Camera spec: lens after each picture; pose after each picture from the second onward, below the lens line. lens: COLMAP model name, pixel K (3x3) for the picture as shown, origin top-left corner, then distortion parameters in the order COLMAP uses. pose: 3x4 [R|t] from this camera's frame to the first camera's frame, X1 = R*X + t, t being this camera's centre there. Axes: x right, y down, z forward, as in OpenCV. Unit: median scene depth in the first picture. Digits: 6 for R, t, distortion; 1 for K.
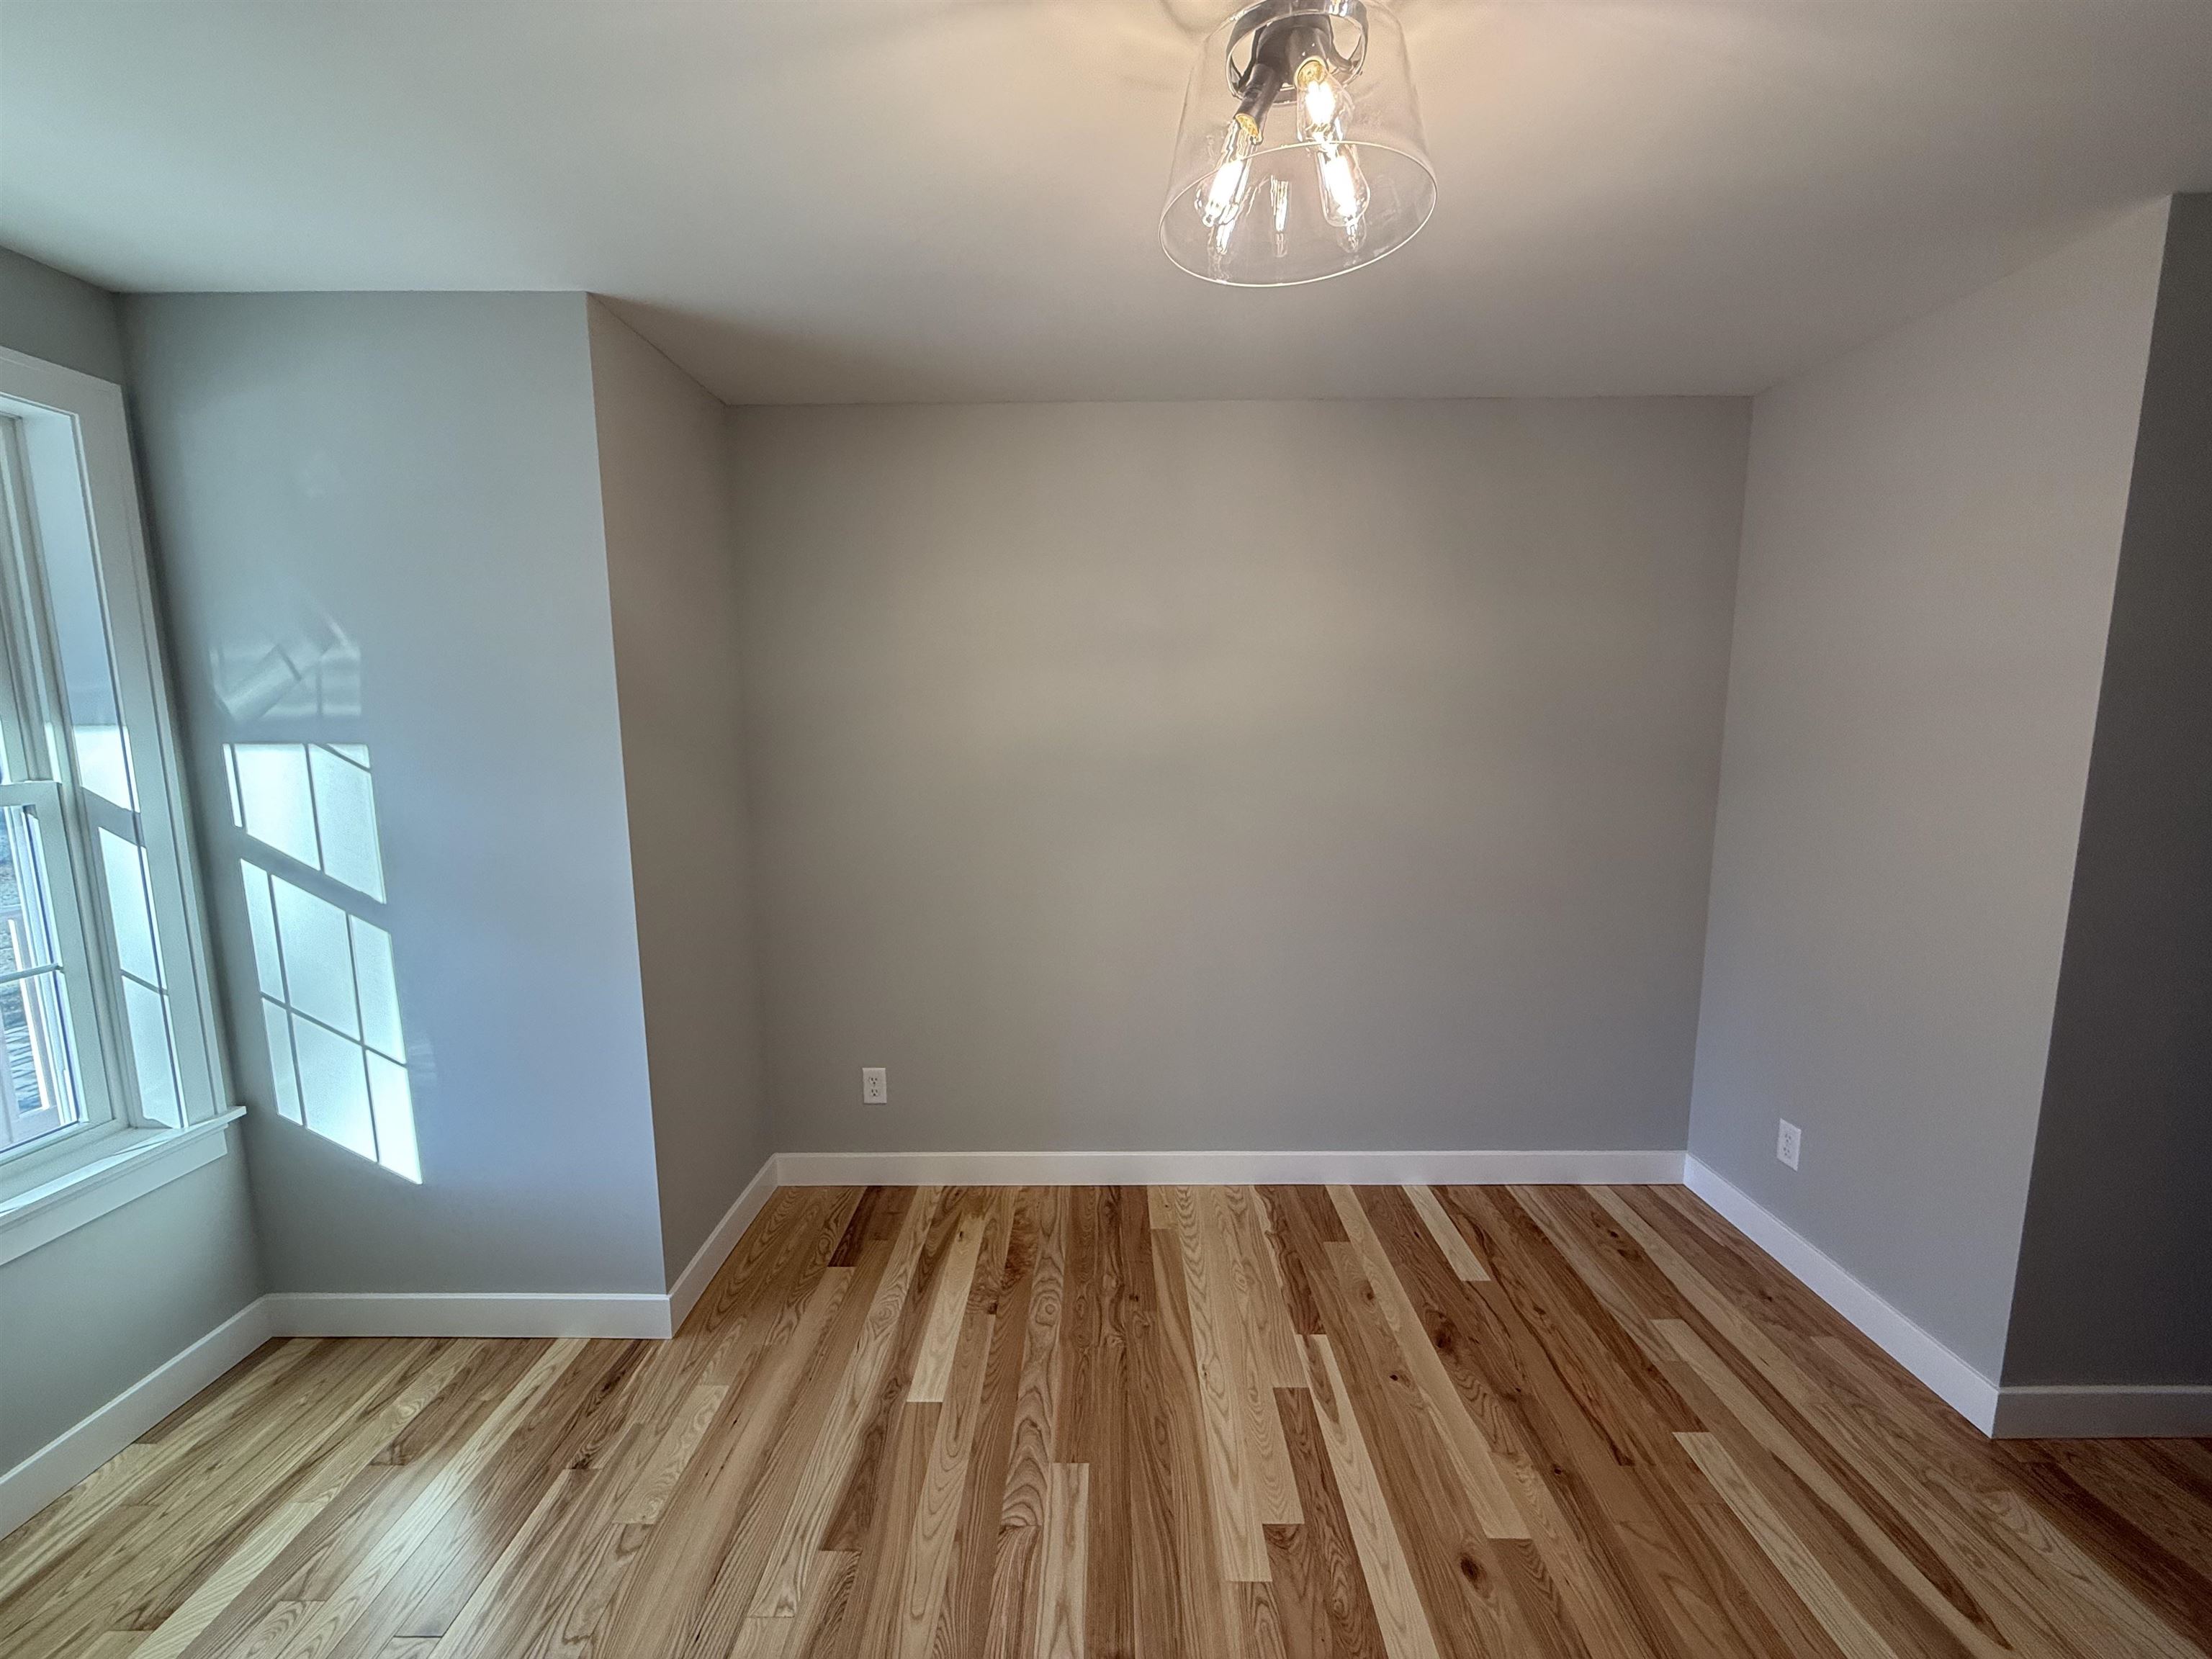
lens RADIAL K [[880.0, 0, 1095.6], [0, 880.0, 826.2], [0, 0, 1]] dist [-0.000433, -0.000336]
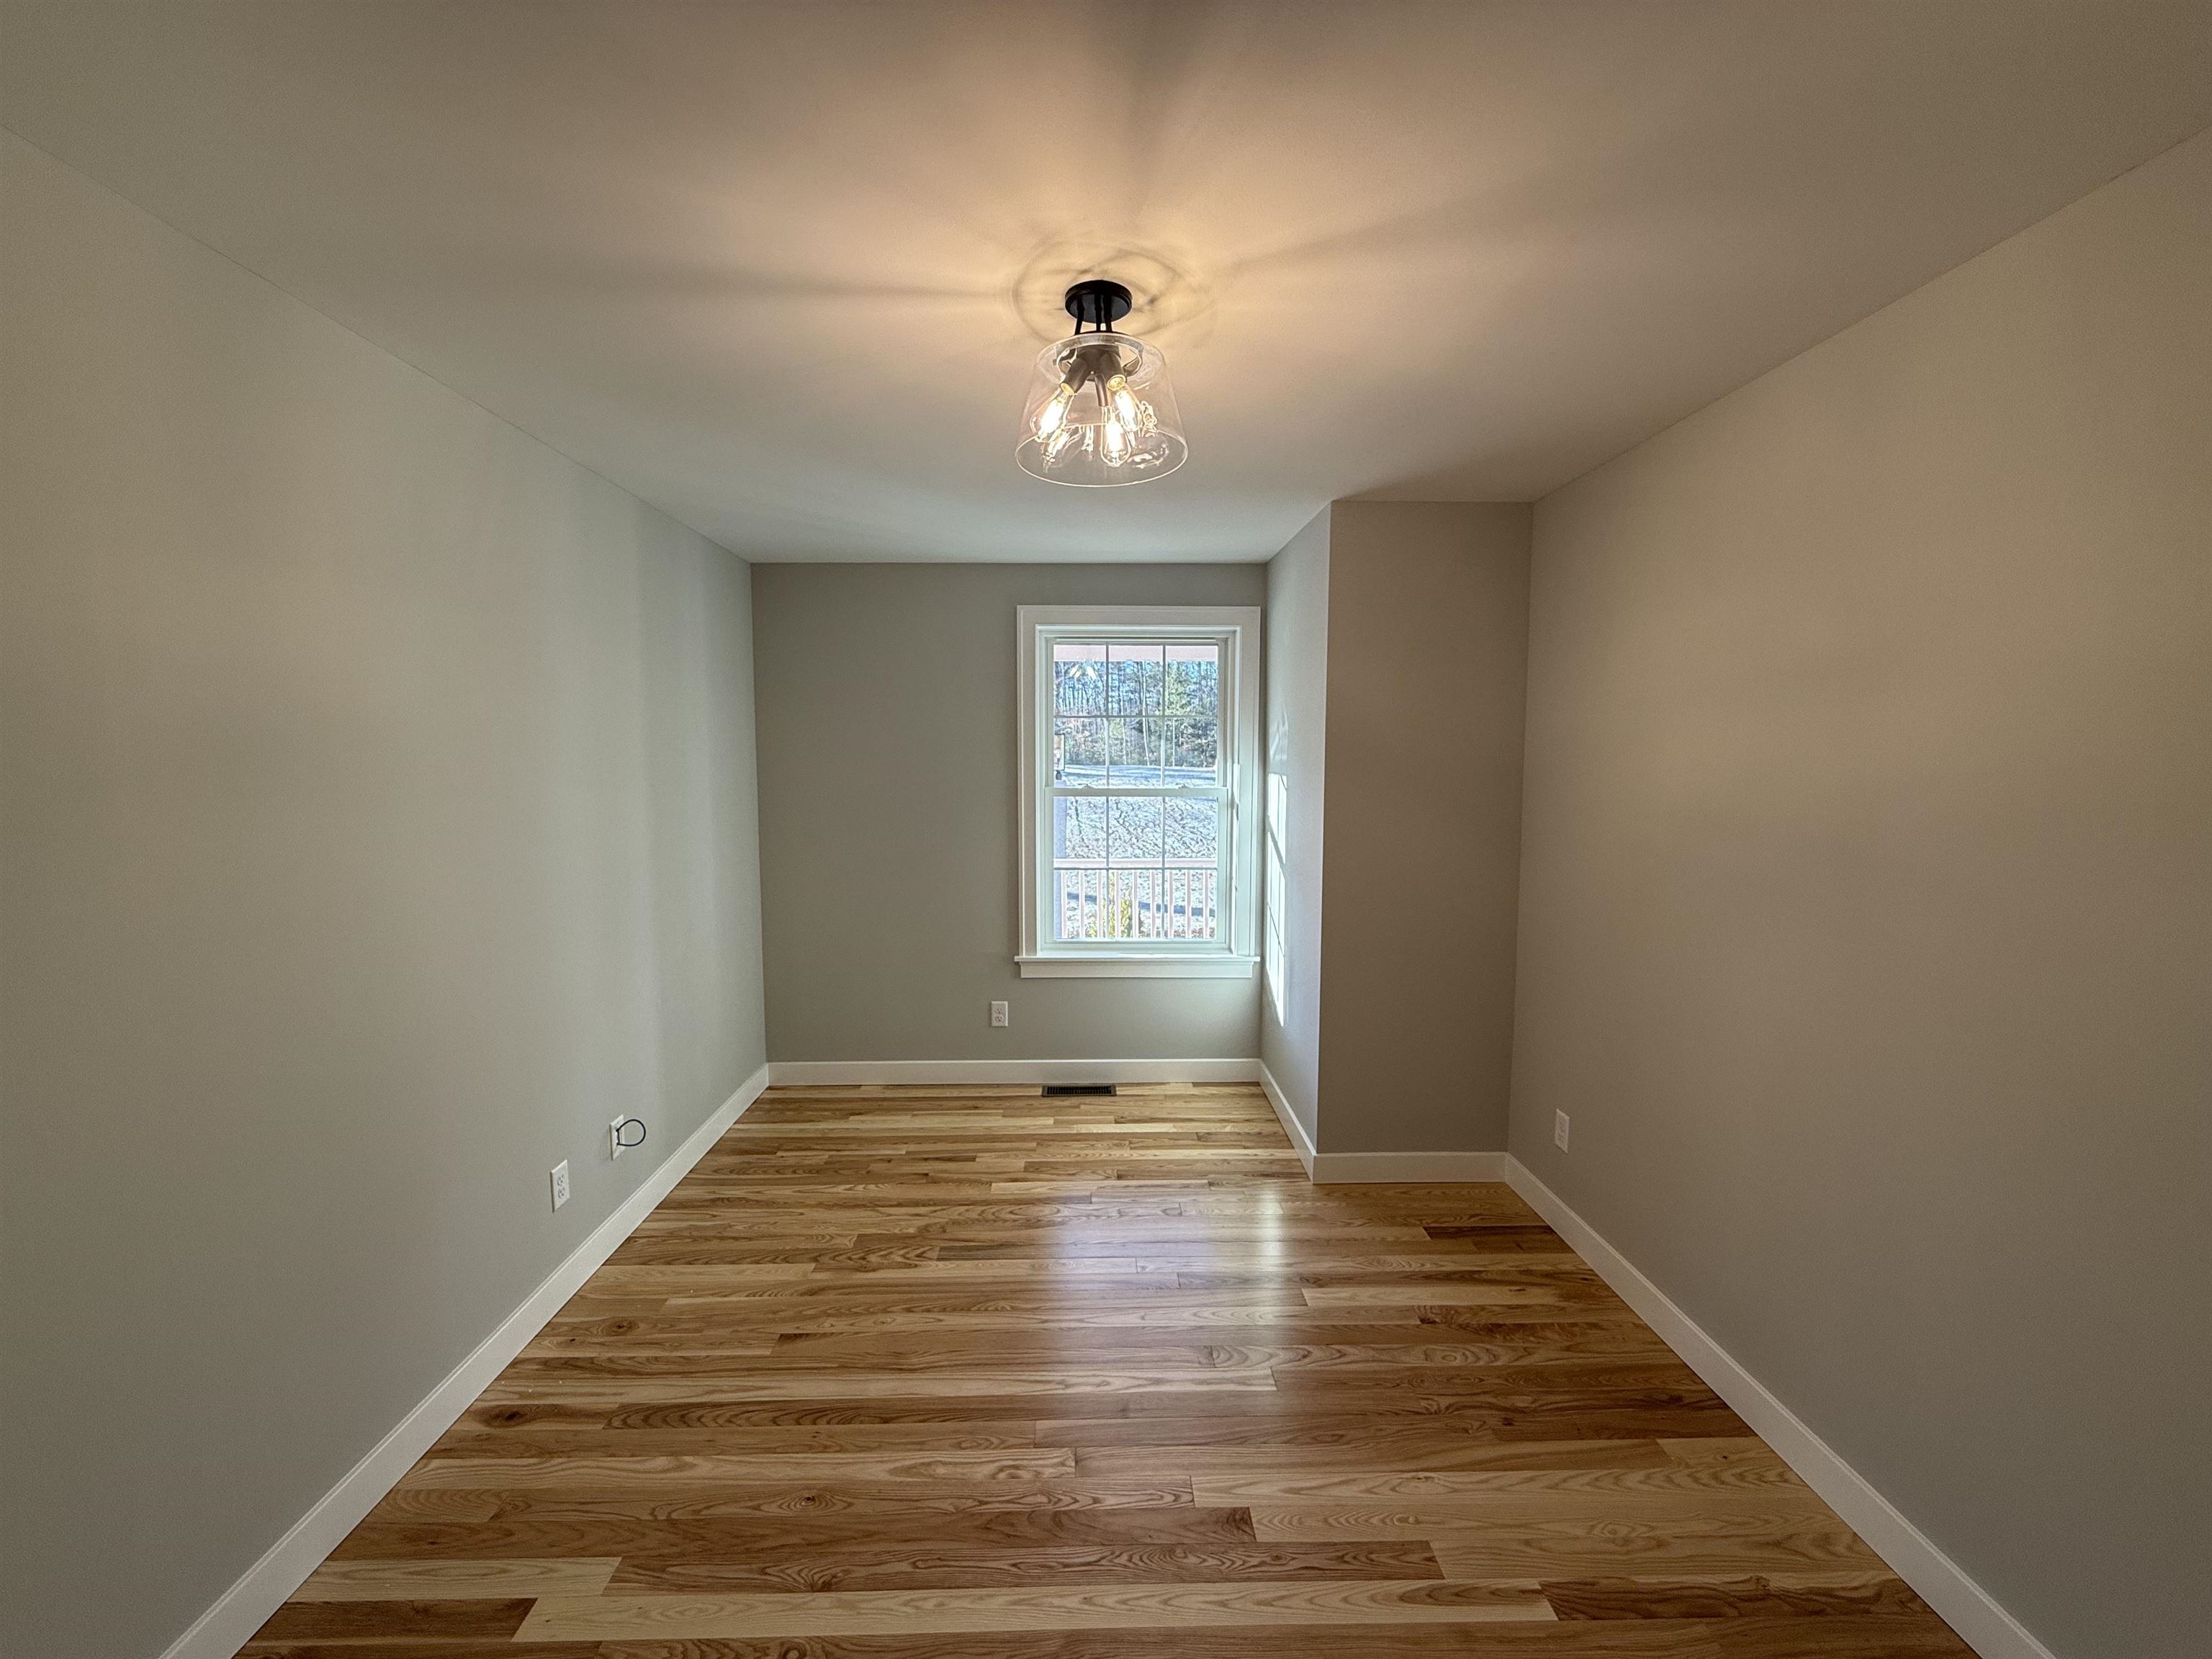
lens RADIAL K [[880.0, 0, 1100.8], [0, 880.0, 821.3], [0, 0, 1]] dist [-0.000433, -0.000336]
pose [[0.034129, 0.084808, -0.995813, 0.877515], [-0.127029, 0.988680, 0.079847, -0.086020], [0.991312, 0.123772, 0.044516, 0.481770]]
